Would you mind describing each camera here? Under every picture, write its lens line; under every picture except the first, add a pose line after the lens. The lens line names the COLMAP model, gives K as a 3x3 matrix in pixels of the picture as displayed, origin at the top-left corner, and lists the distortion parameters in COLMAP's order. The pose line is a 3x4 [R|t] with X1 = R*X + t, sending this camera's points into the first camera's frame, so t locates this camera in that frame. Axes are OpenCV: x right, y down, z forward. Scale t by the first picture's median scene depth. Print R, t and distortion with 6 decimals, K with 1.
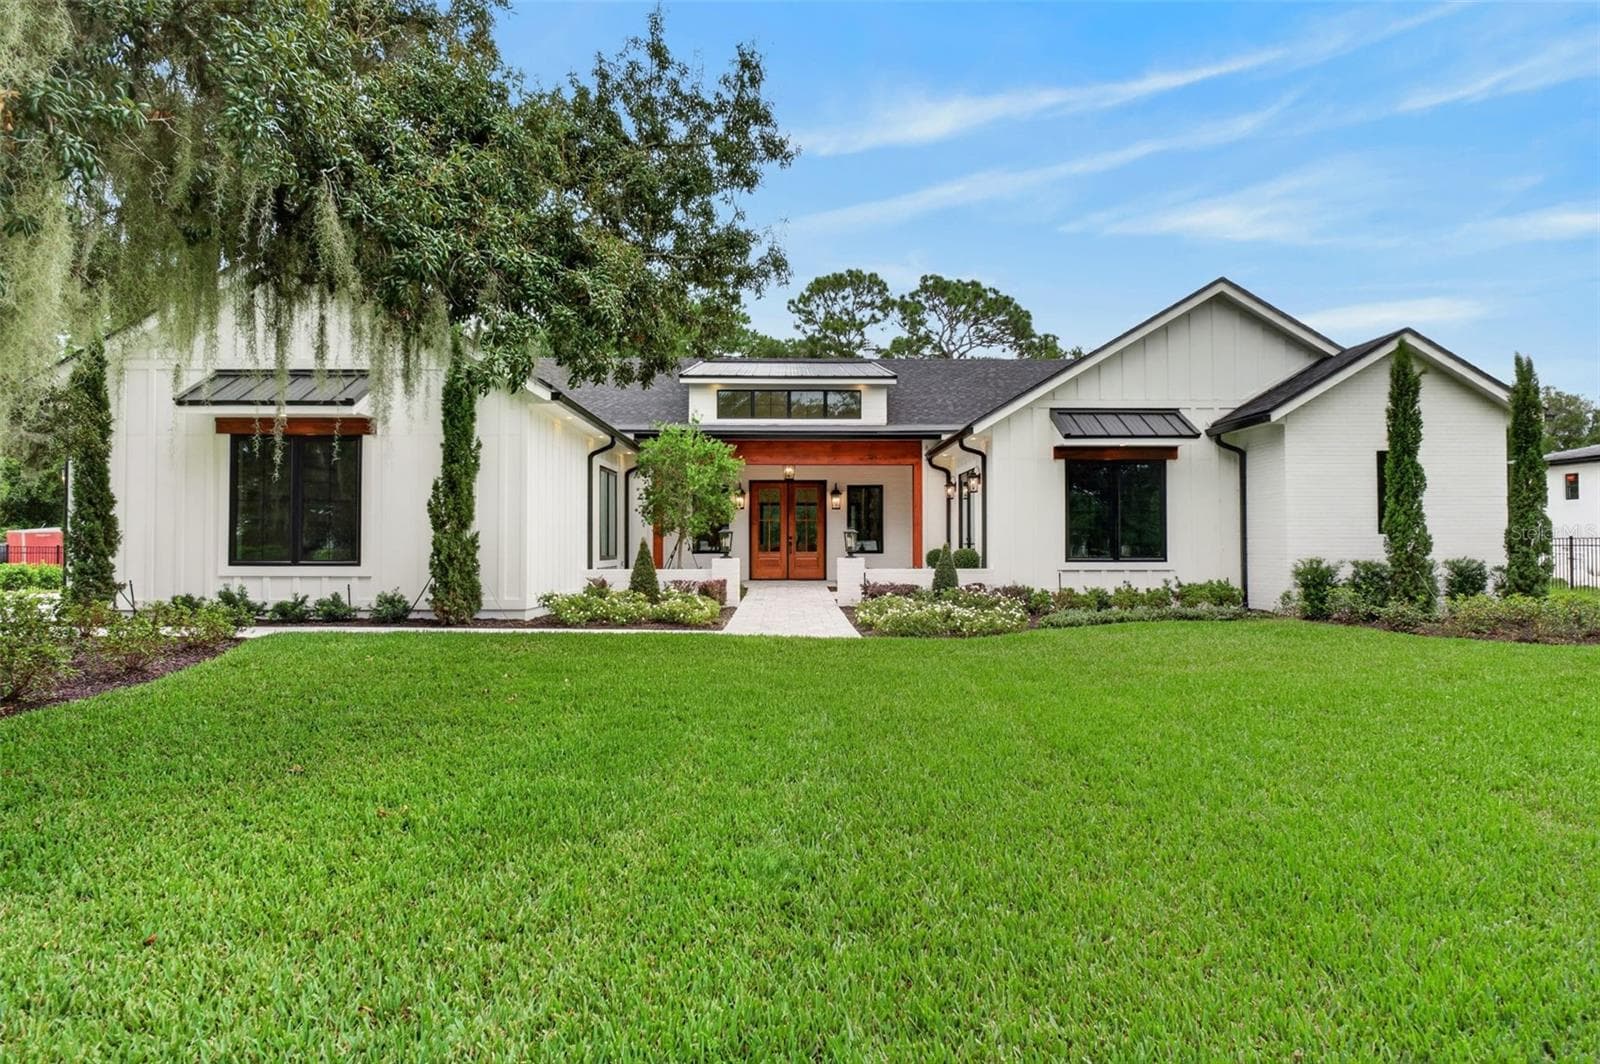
lens RADIAL K [[891.8, 0, 800.0], [0, 891.8, 532.0], [0, 0, 1]] dist [0.003657, 0.000238]
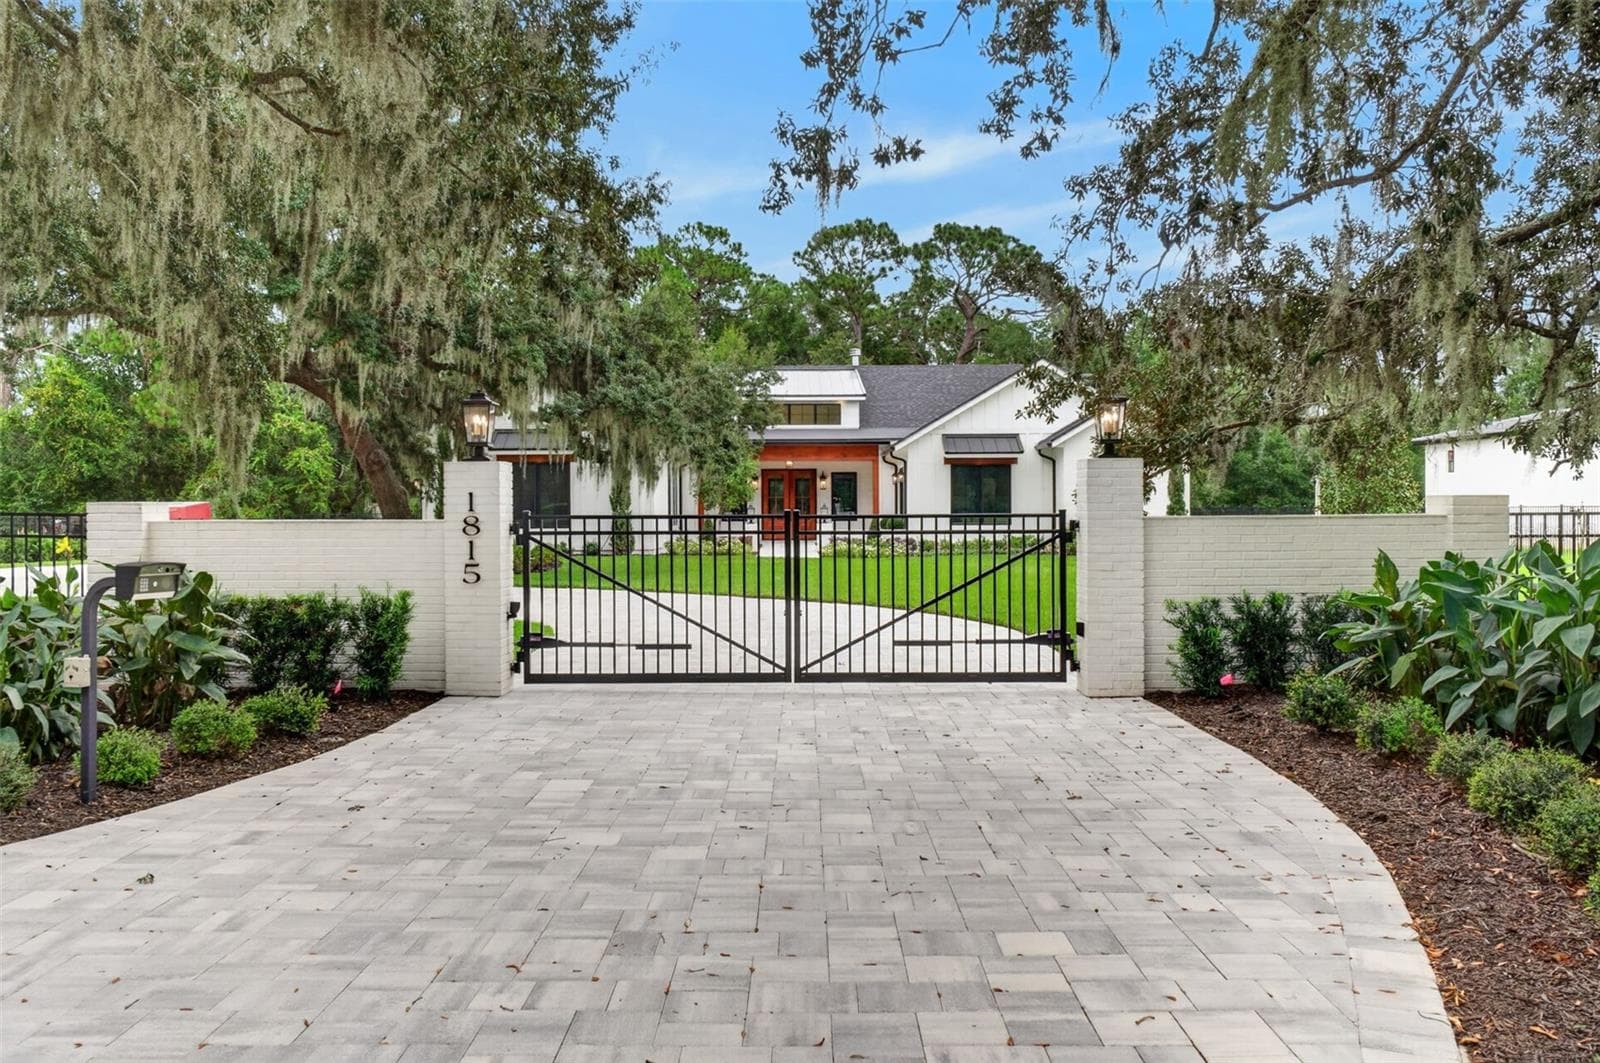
lens RADIAL K [[1090.1, 0, 800.0], [0, 1090.1, 531.5], [0, 0, 1]] dist [-0.002570, 0.004303]
pose [[0.999927, -0.005017, -0.010993, 0.025338], [0.005384, 0.999421, 0.033602, -0.019728], [0.010818, -0.033659, 0.999375, -0.815986]]
